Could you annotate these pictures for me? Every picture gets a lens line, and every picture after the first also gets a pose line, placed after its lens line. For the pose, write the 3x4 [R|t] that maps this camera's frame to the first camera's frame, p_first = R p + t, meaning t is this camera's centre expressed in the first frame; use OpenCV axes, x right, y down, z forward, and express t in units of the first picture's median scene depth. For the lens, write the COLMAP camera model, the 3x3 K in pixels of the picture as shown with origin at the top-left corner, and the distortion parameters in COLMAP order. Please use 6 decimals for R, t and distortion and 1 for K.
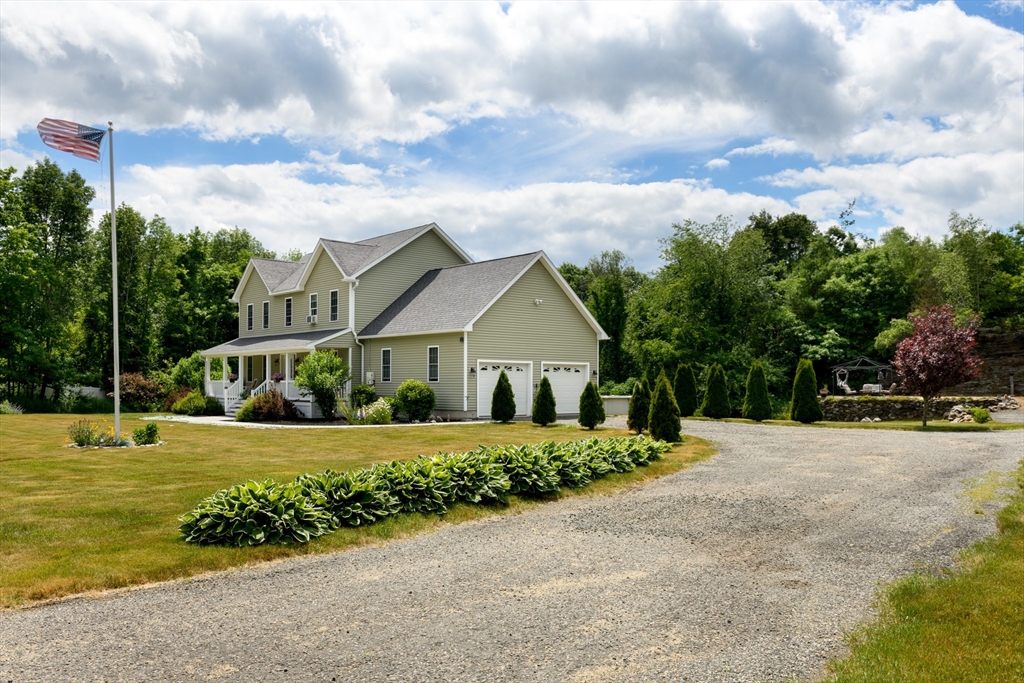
lens RADIAL K [[825.1, 0, 511.8], [0, 825.1, 277.5], [0, 0, 1]] dist [-0.079659, -0.001383]
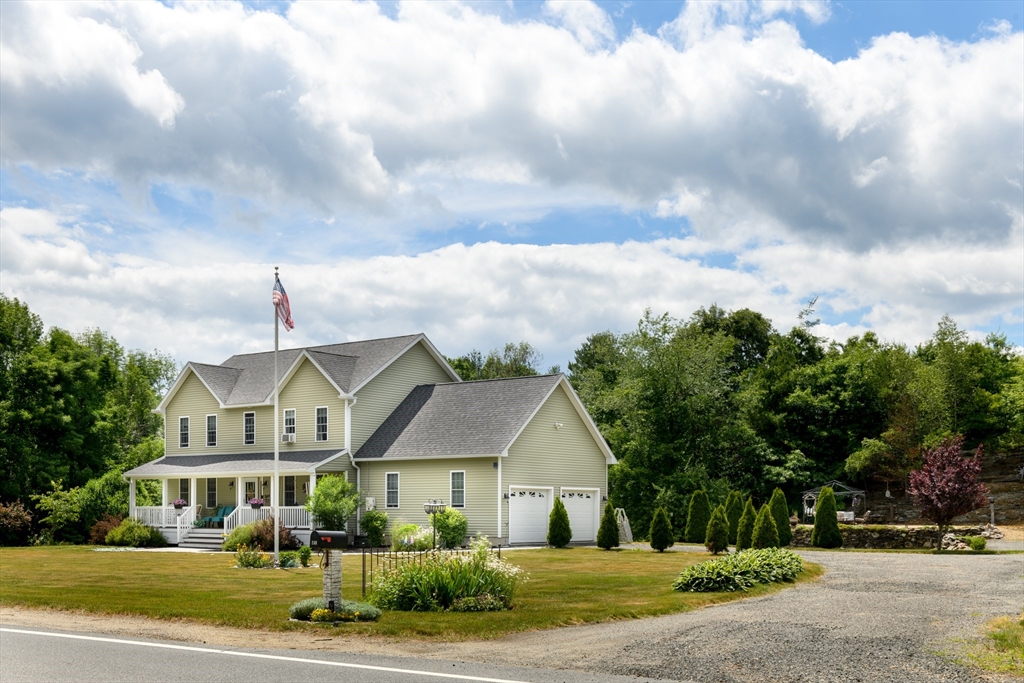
lens RADIAL K [[1193.1, 0, 512.0], [0, 1193.1, 341.5], [0, 0, 1]] dist [-0.024535, -0.046392]
pose [[0.980031, 0.027991, 0.196866, -0.191147], [-0.025882, 0.999577, -0.013280, -0.031472], [-0.197154, 0.007919, 0.980341, -0.235812]]
